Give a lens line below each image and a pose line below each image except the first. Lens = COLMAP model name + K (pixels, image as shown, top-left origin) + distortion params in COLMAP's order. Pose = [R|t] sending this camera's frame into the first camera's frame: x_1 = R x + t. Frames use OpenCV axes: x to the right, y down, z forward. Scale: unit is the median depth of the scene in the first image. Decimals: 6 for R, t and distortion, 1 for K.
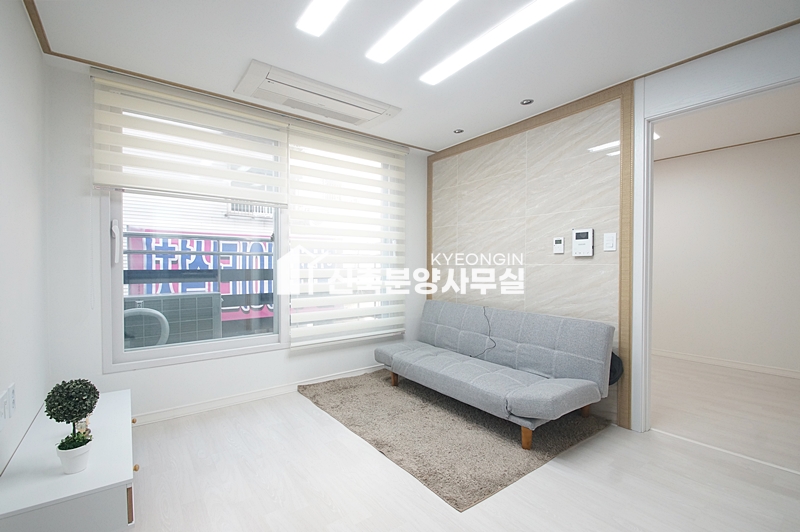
lens RADIAL K [[365.5, 0, 400.6], [0, 365.5, 269.7], [0, 0, 1]] dist [0.000003, -0.000288]
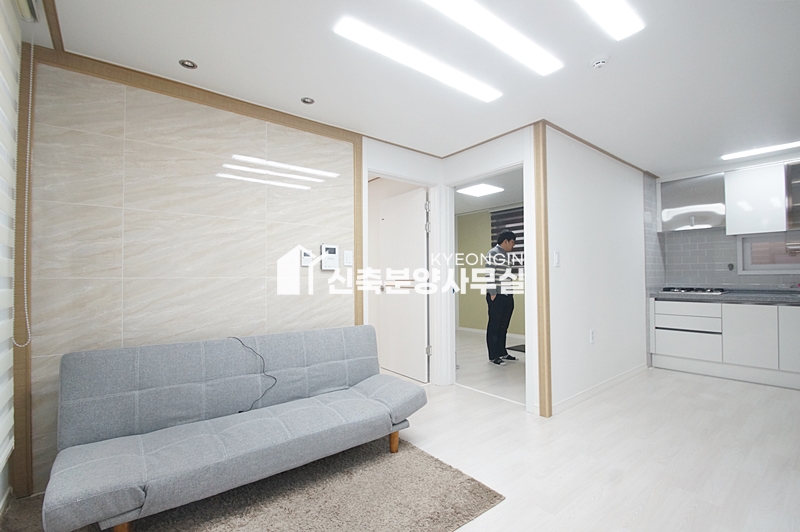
lens RADIAL K [[365.5, 0, 400.6], [0, 365.5, 269.7], [0, 0, 1]] dist [0.000003, -0.000288]
pose [[-0.050683, 0.018560, 0.998542, -0.585621], [0.019644, 0.999652, -0.017583, -0.013572], [-0.998522, 0.018724, -0.051030, 0.835511]]
